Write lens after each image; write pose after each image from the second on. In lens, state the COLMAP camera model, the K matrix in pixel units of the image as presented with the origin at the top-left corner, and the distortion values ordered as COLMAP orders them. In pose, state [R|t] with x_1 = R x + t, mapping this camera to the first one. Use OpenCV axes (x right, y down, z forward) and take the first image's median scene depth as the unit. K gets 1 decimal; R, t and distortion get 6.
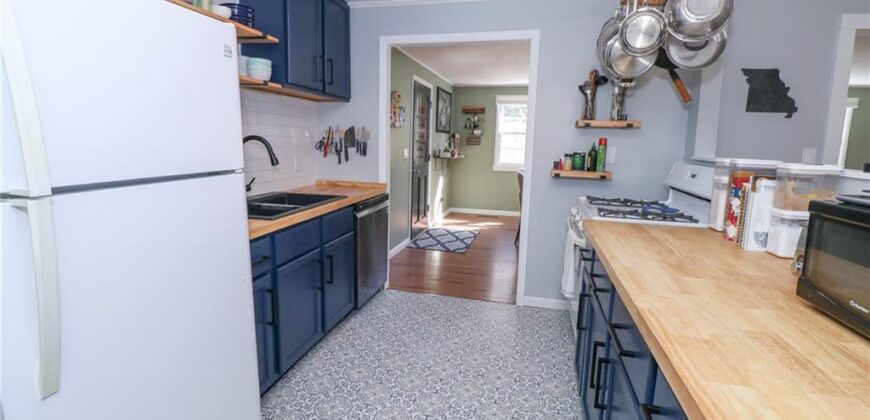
lens RADIAL K [[409.5, 0, 432.6], [0, 409.5, 206.2], [0, 0, 1]] dist [-0.003725, -0.001637]
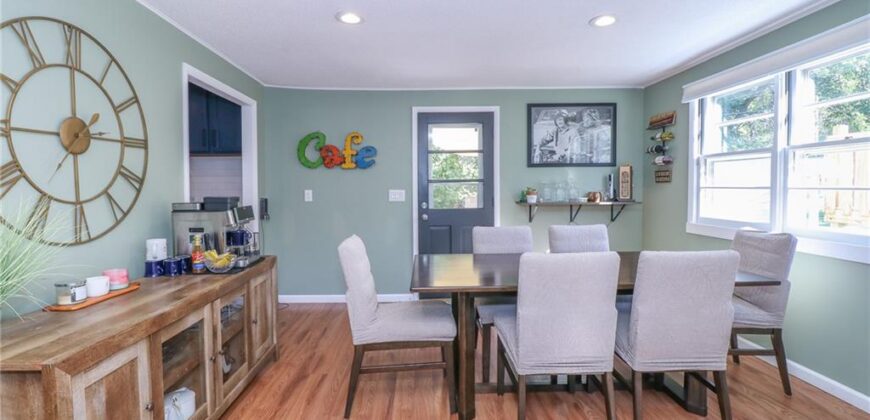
lens RADIAL K [[409.5, 0, 432.8], [0, 409.5, 205.4], [0, 0, 1]] dist [-0.003725, -0.001637]
pose [[0.262574, 0.012980, -0.964825, 1.115422], [-0.131560, 0.991053, -0.022471, -0.138908], [0.955901, 0.132833, 0.261933, 1.163924]]
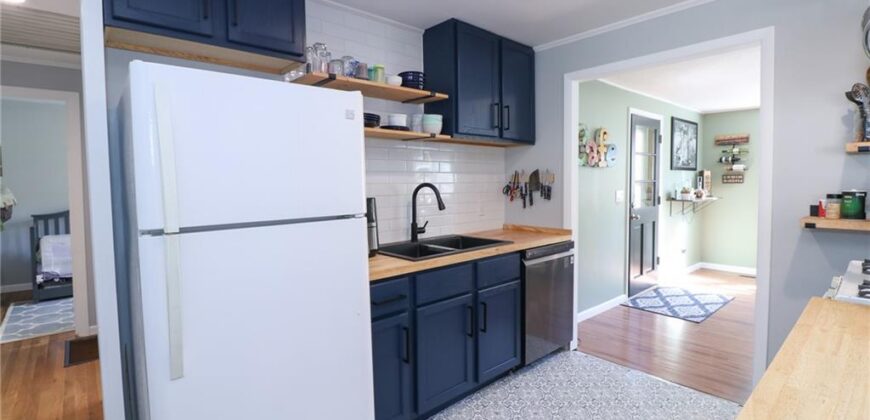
lens RADIAL K [[409.5, 0, 429.0], [0, 409.5, 202.7], [0, 0, 1]] dist [-0.003725, -0.001637]
pose [[0.818667, -0.006347, -0.574233, 0.147496], [-0.058527, 0.993810, -0.094425, -0.011218], [0.571278, 0.110911, 0.813228, 0.079015]]
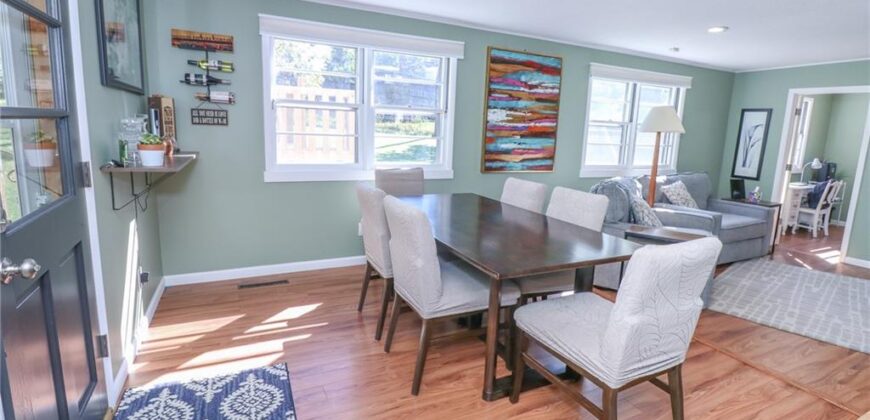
lens RADIAL K [[415.9, 0, 434.9], [0, 415.9, 201.1], [0, 0, 1]] dist [-0.019263, -0.002583]
pose [[0.762756, -0.111046, 0.637081, -0.009292], [0.083680, 0.993812, 0.073039, -0.170535], [-0.641250, -0.002400, 0.767329, 1.068998]]
